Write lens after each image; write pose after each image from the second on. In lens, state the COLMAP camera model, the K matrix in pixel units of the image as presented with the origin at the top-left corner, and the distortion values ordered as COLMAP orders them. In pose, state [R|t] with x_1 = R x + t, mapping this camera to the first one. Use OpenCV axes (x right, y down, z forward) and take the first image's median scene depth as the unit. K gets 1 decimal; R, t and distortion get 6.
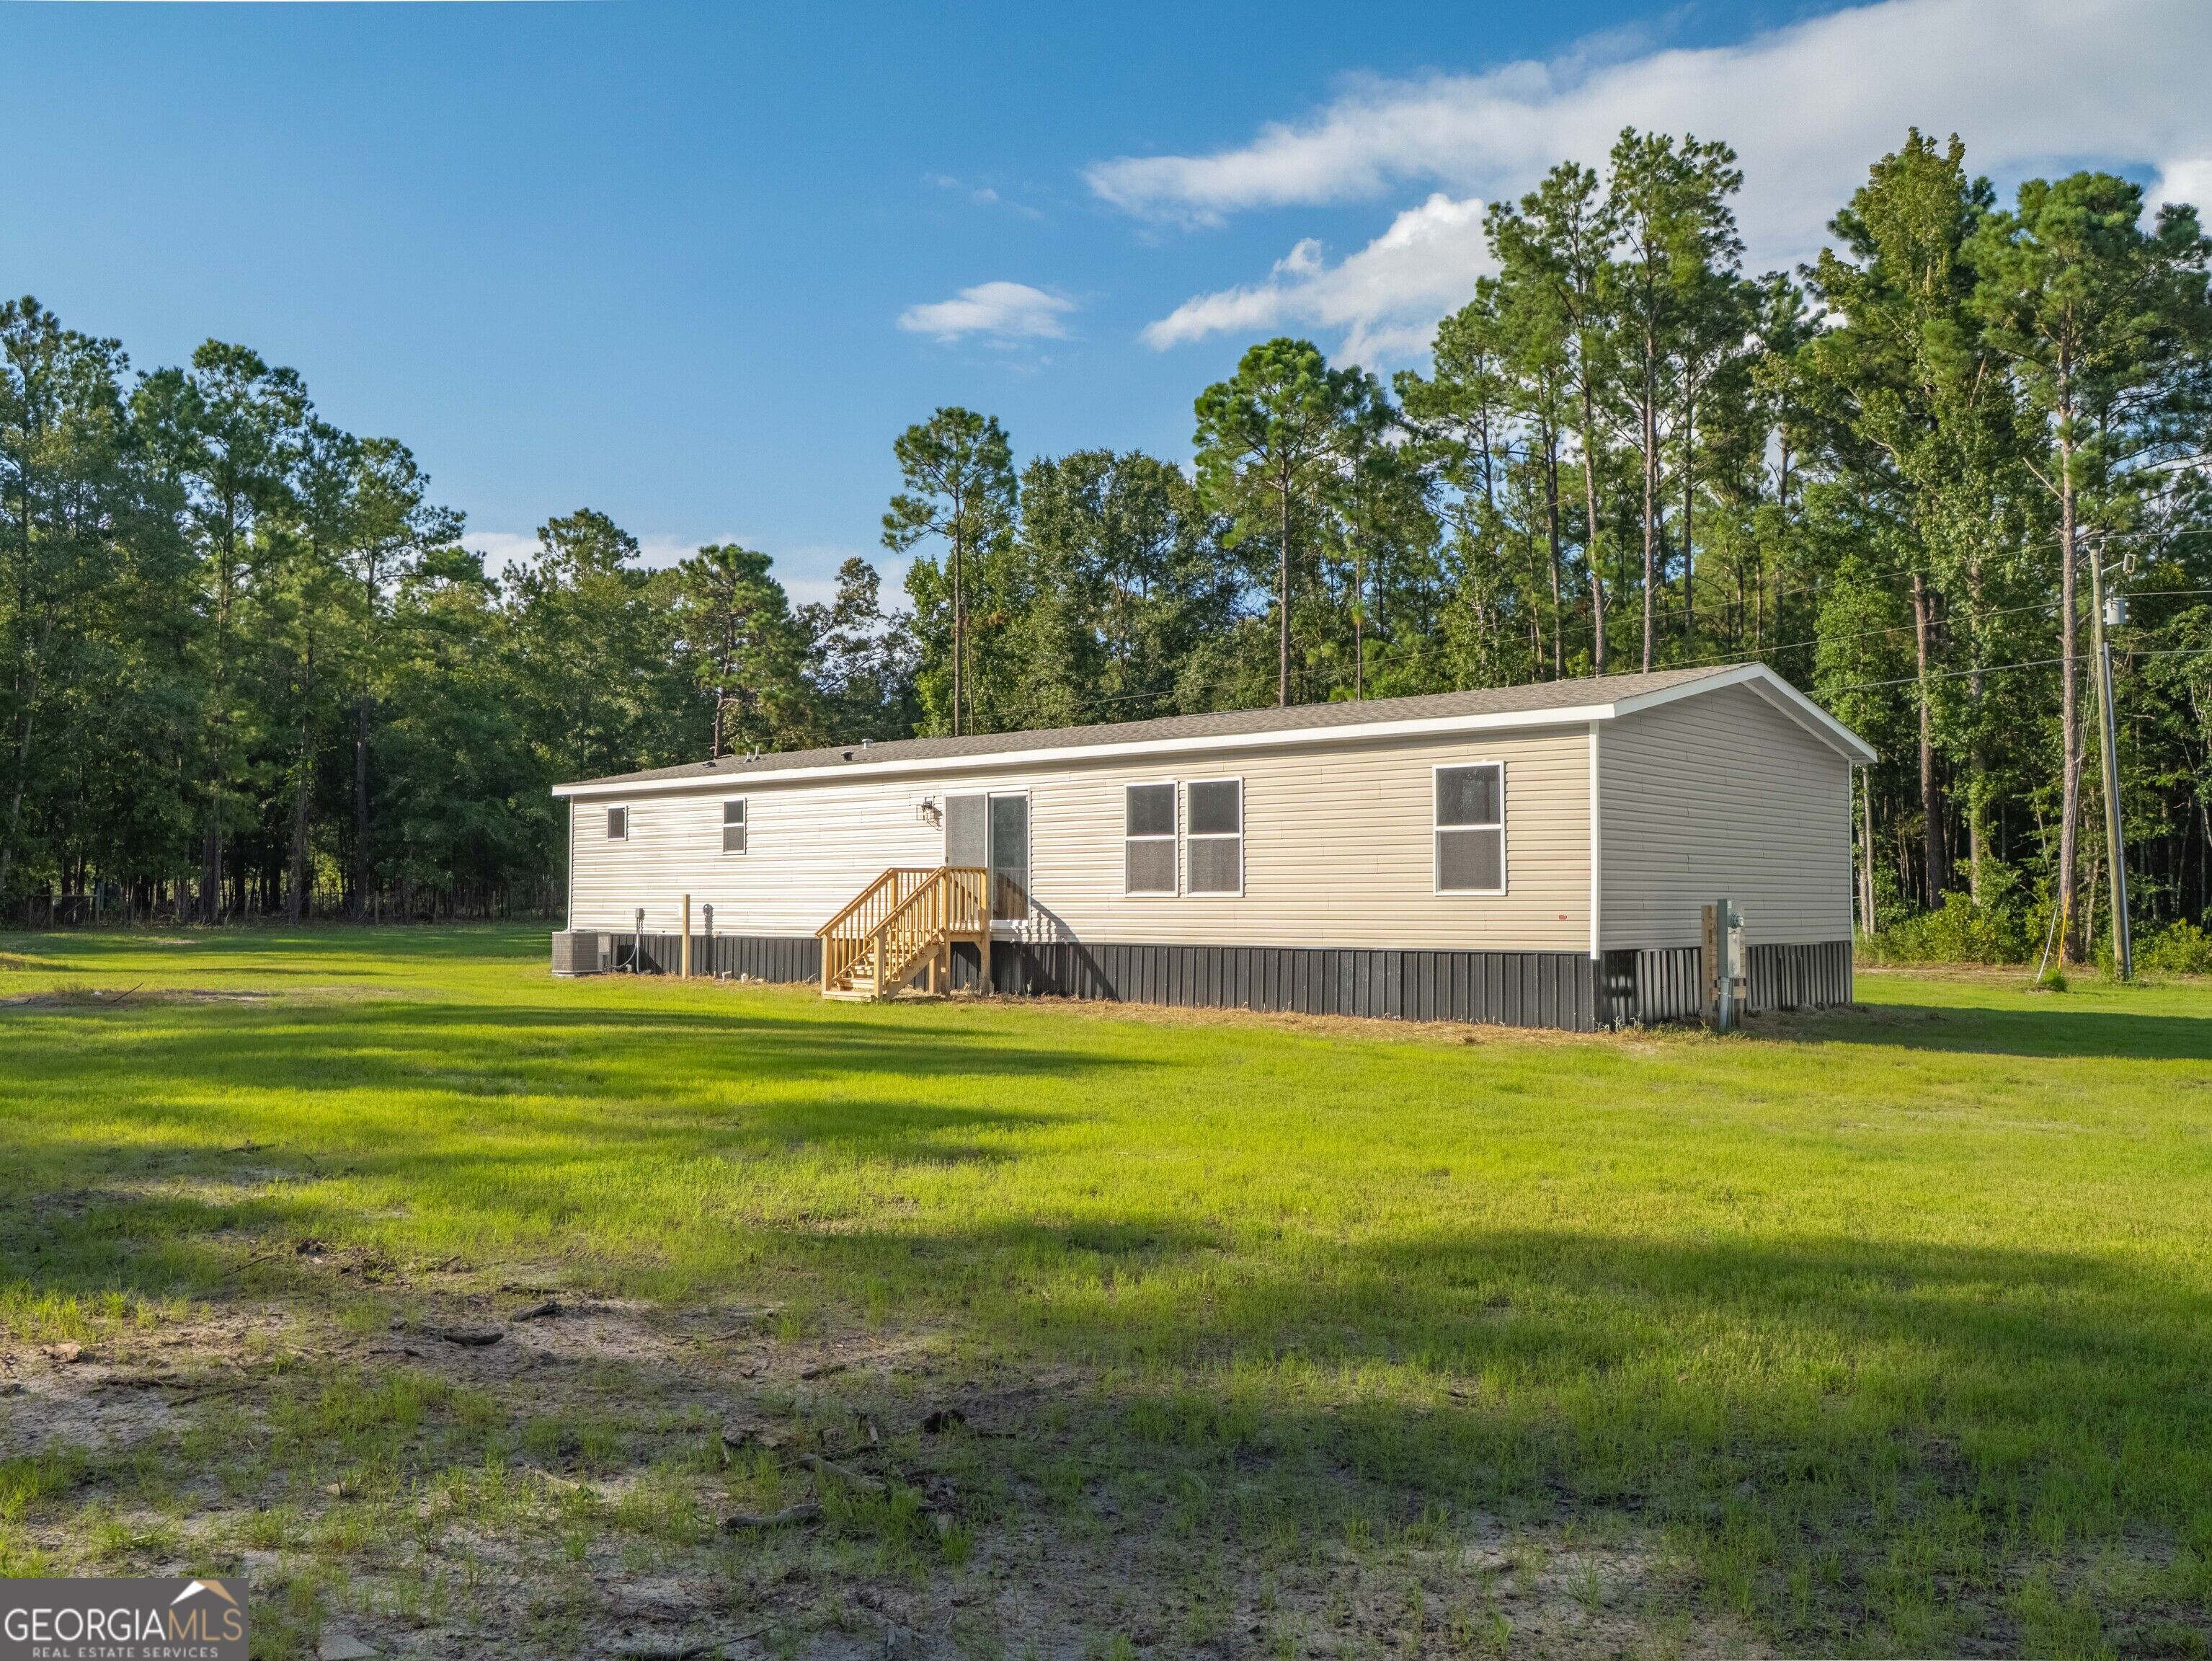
lens RADIAL K [[1835.2, 0, 1106.0], [0, 1835.2, 830.5], [0, 0, 1]] dist [-0.007361, -0.004427]
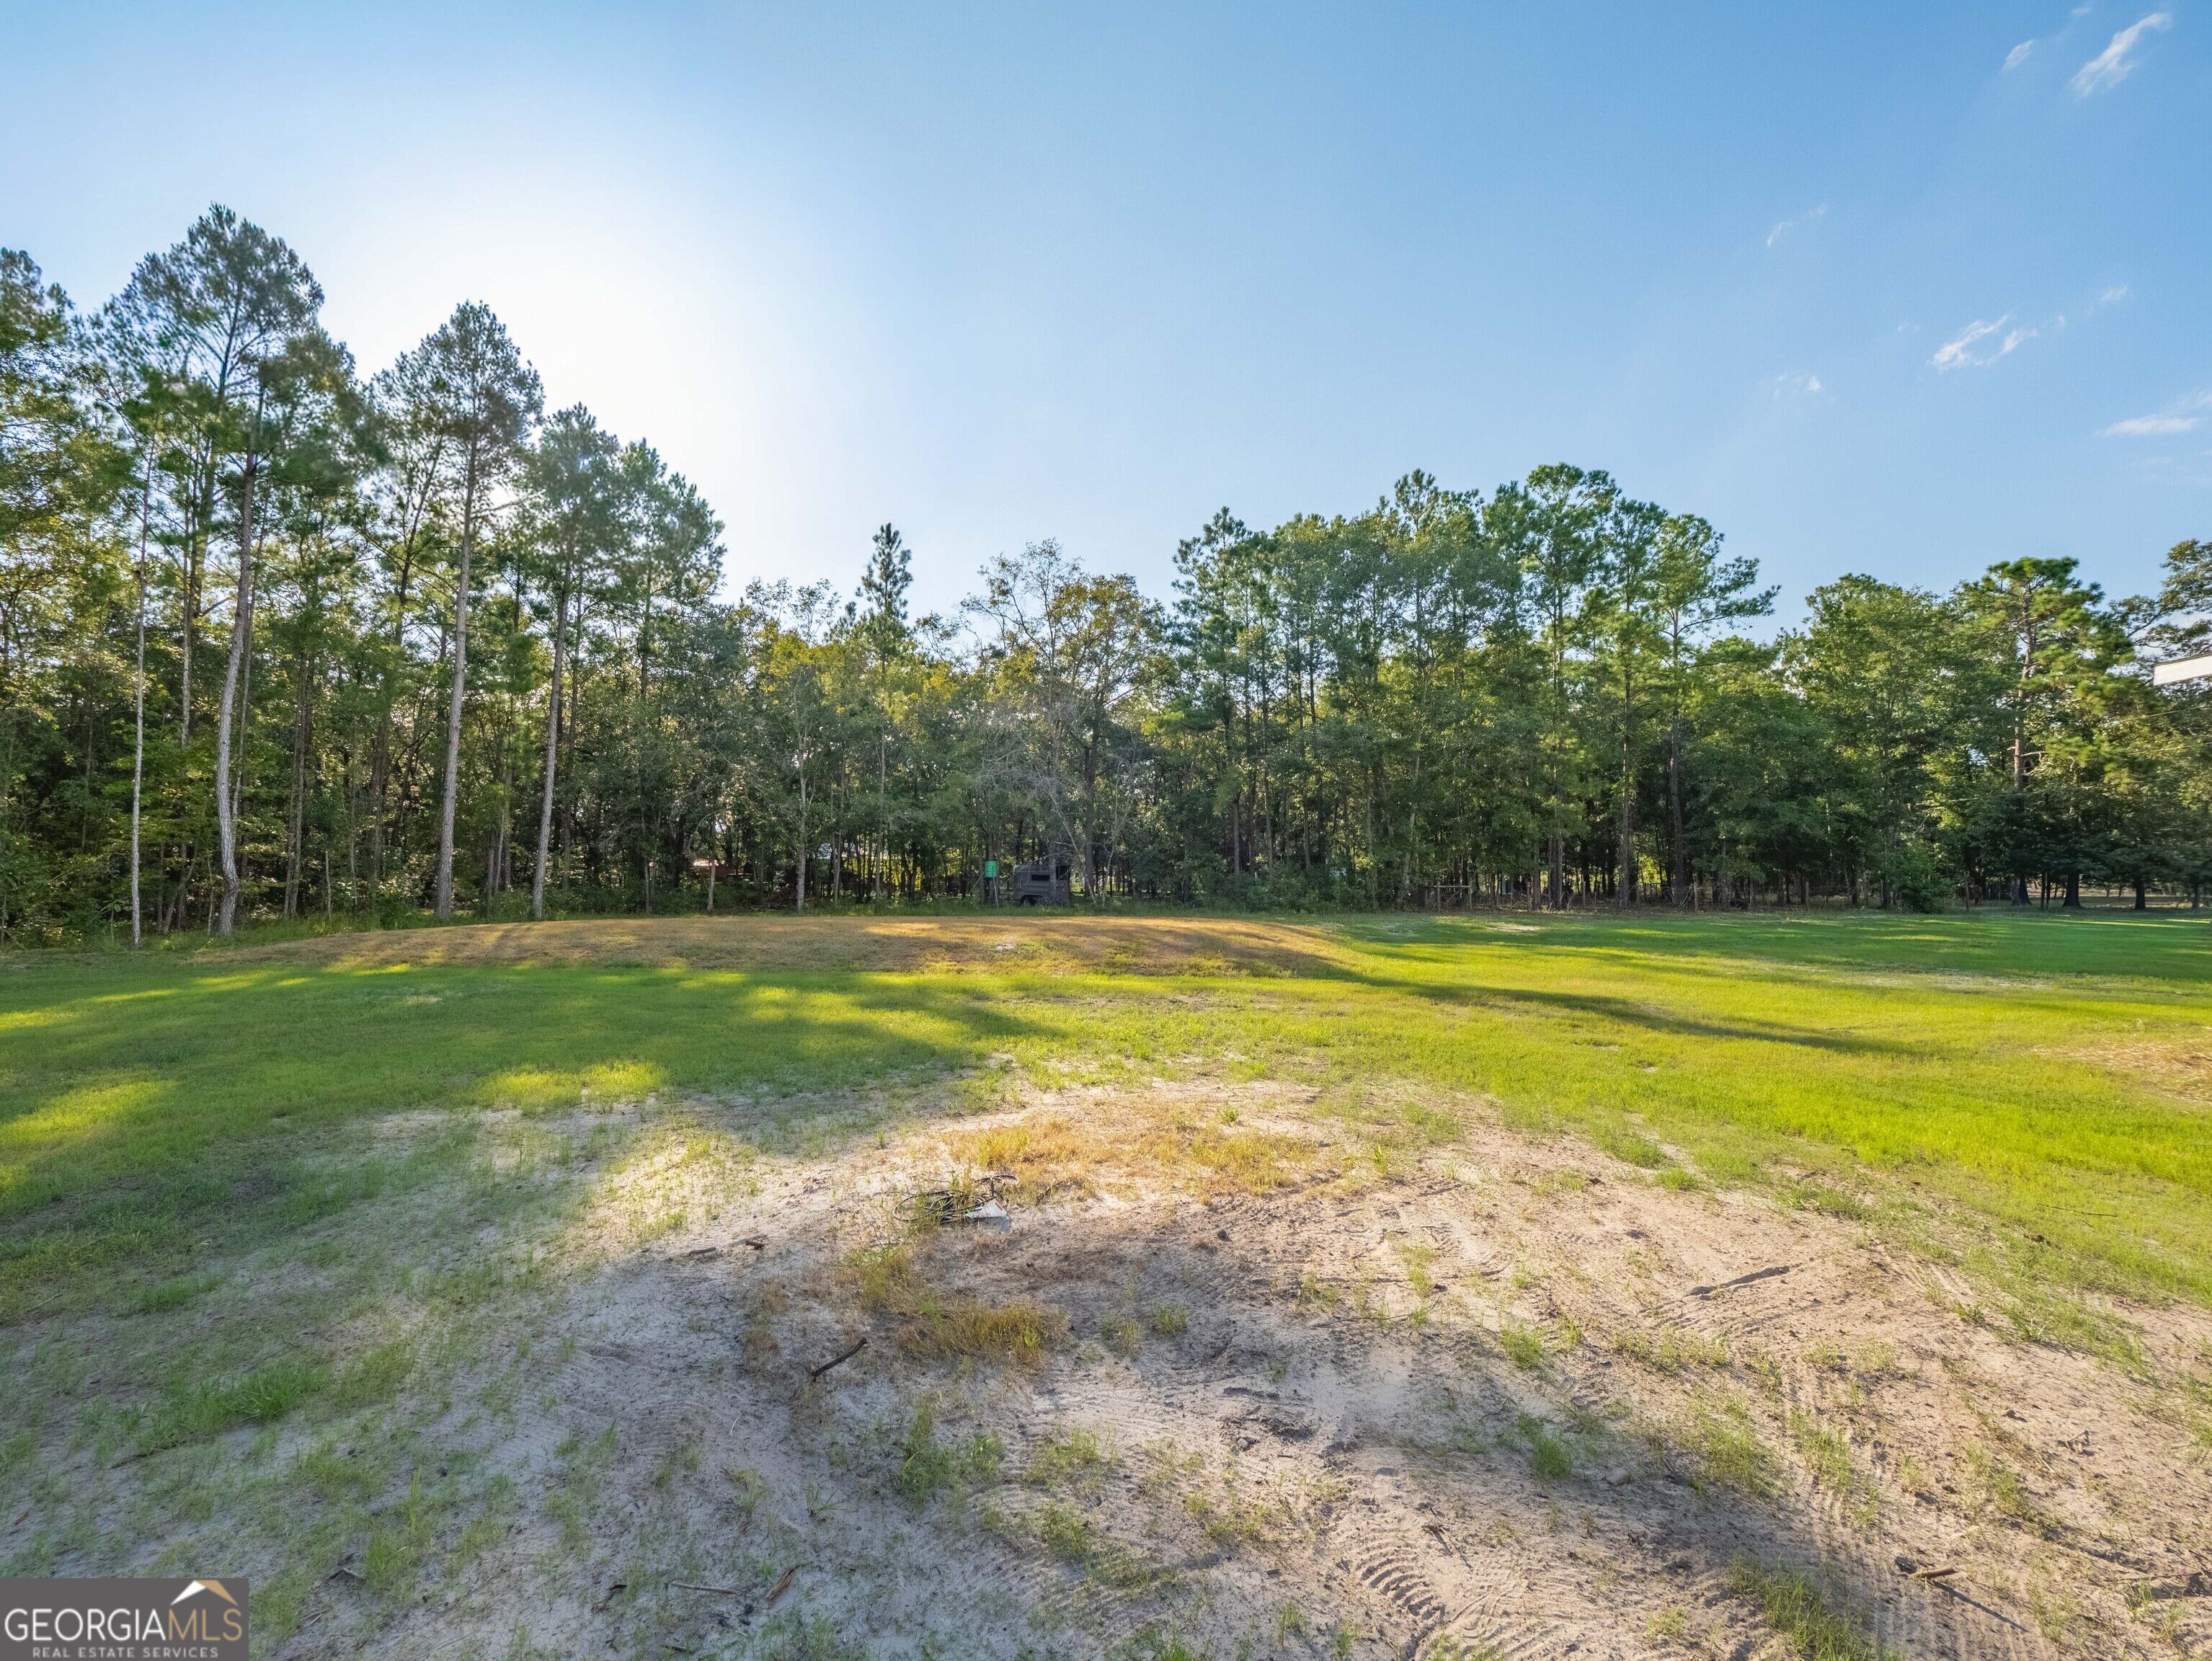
lens RADIAL K [[934.4, 0, 1173.5], [0, 934.4, 854.1], [0, 0, 1]] dist [-0.002633, -0.000019]
pose [[0.649599, -0.036936, -0.759379, -0.169792], [0.031284, 0.999272, -0.021843, 0.018133], [0.759633, -0.009567, 0.650282, 0.380560]]
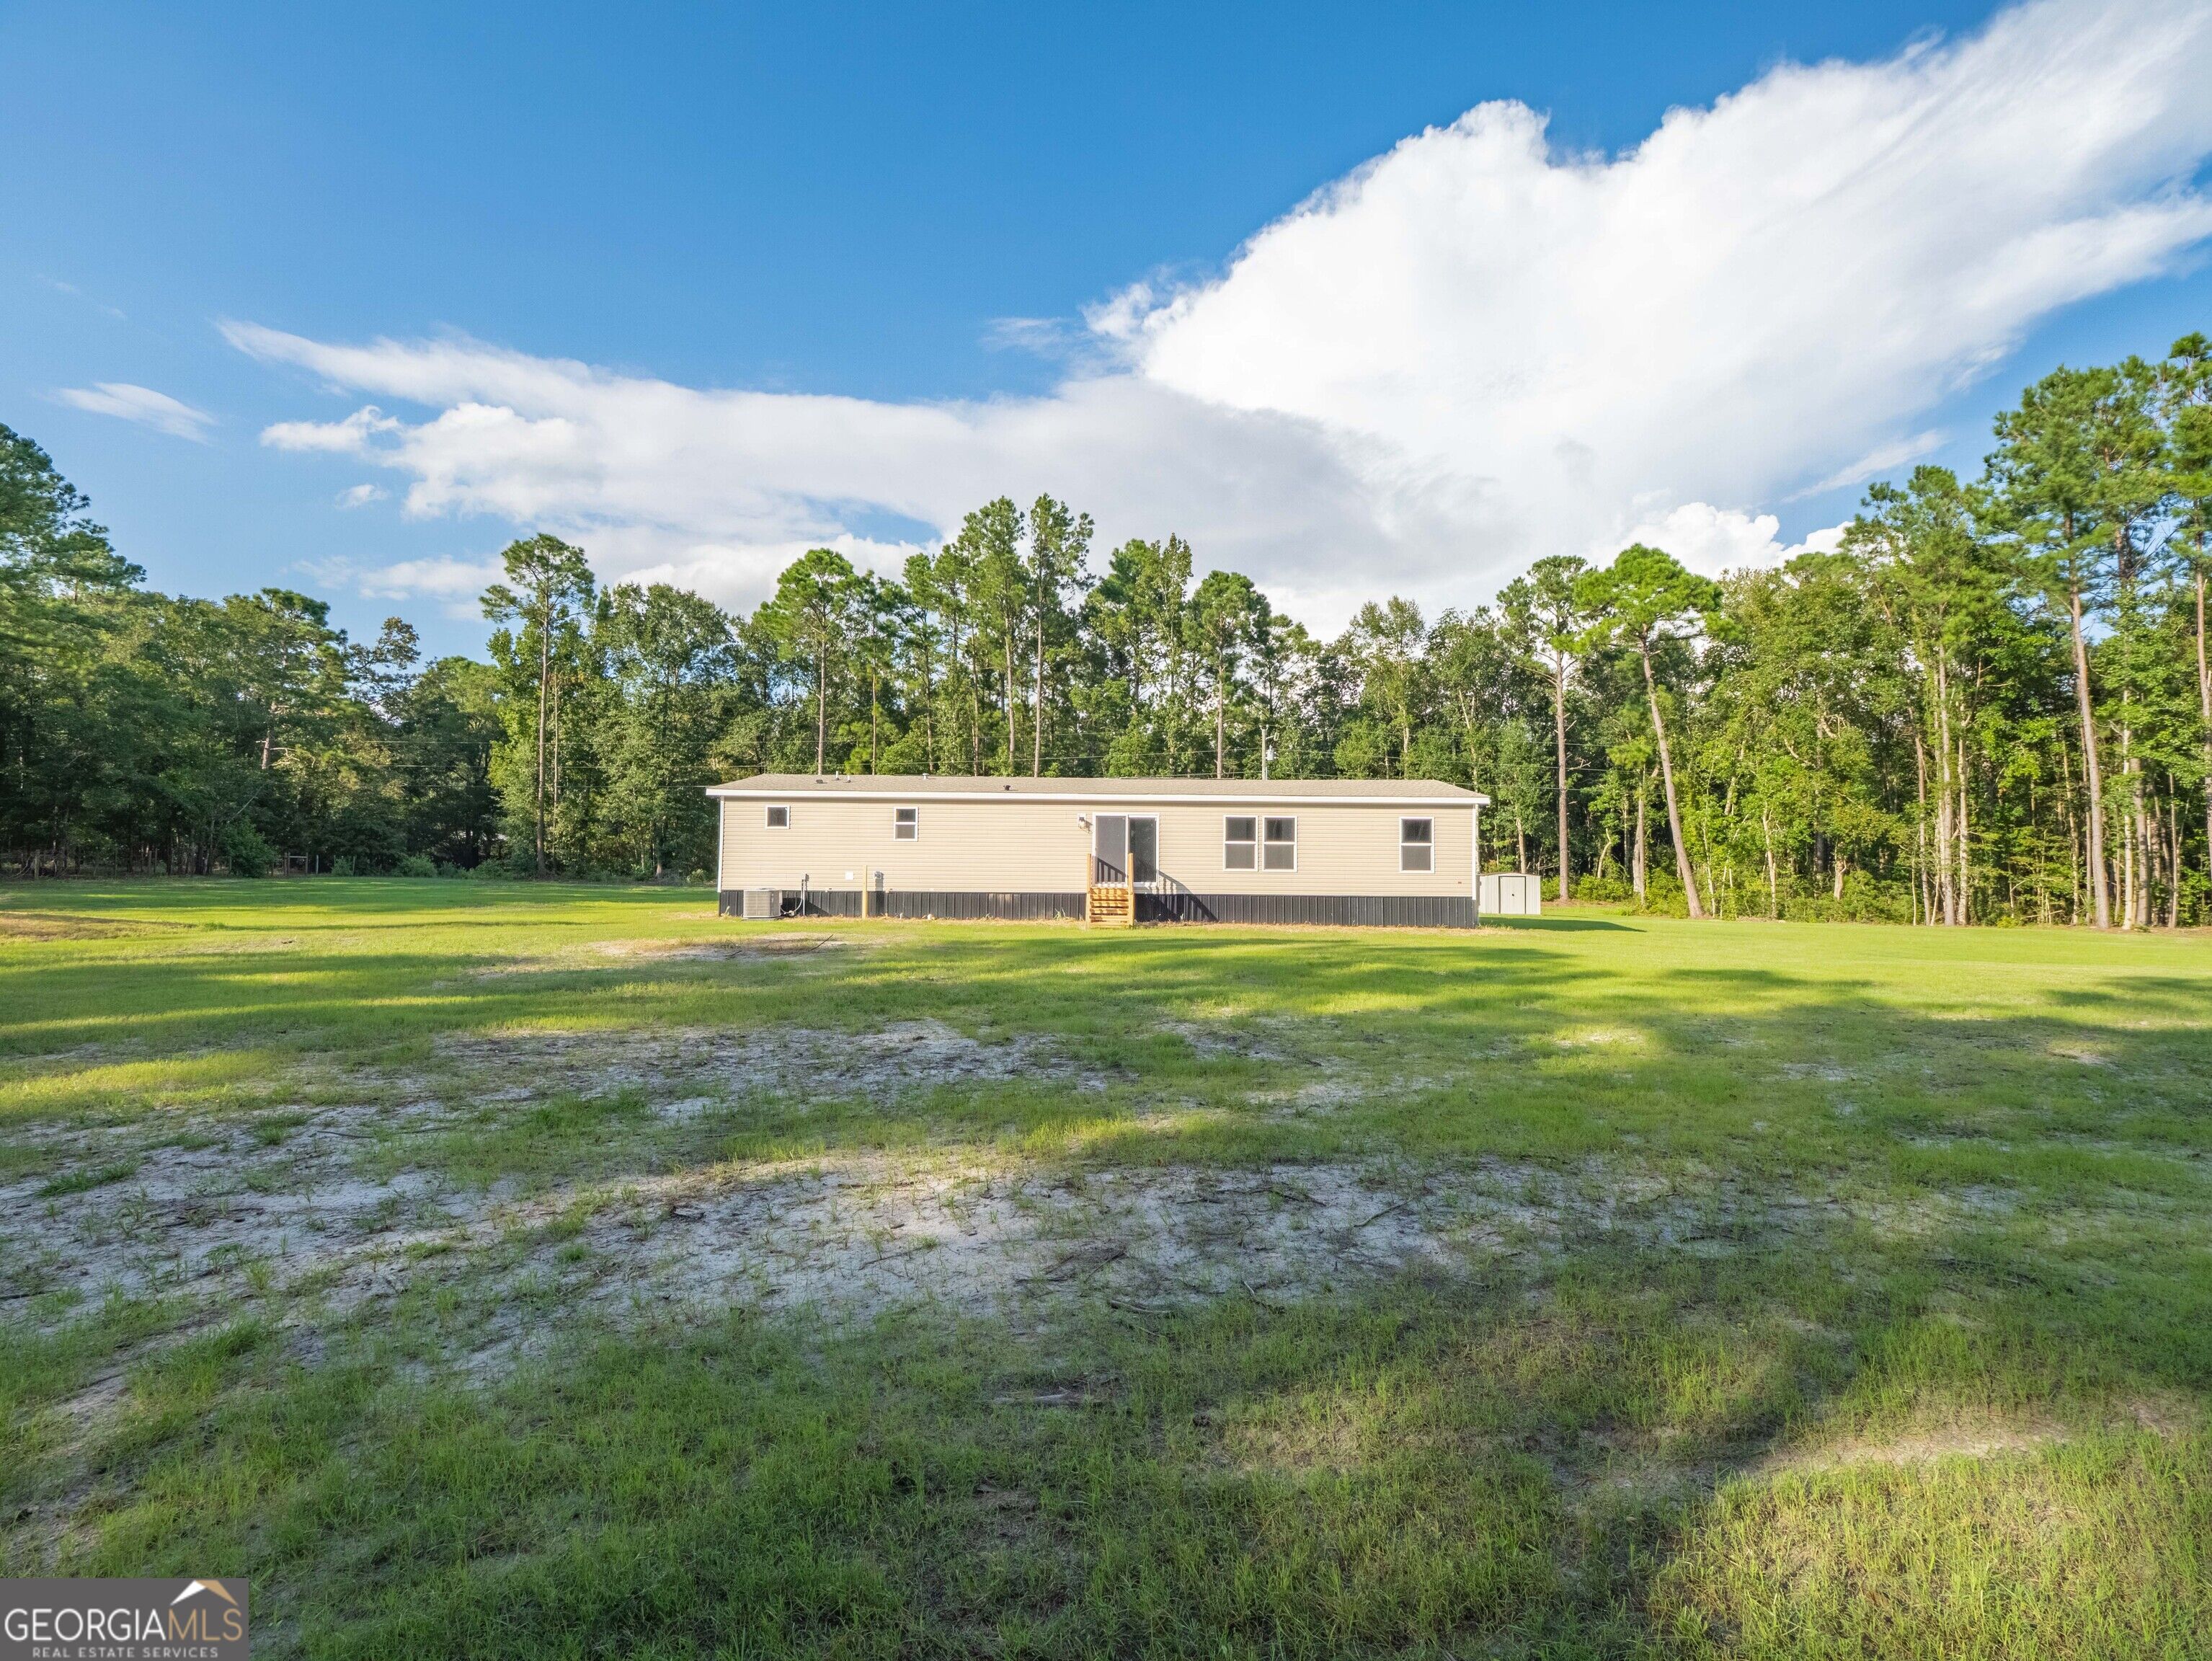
lens RADIAL K [[992.1, 0, 1106.0], [0, 992.1, 830.5], [0, 0, 1]] dist [0.020910, 0.000045]
pose [[0.748470, 0.036656, 0.662155, -0.333057], [-0.037314, 0.999217, -0.013137, 0.004393], [-0.662118, -0.014875, 0.749252, 0.110749]]
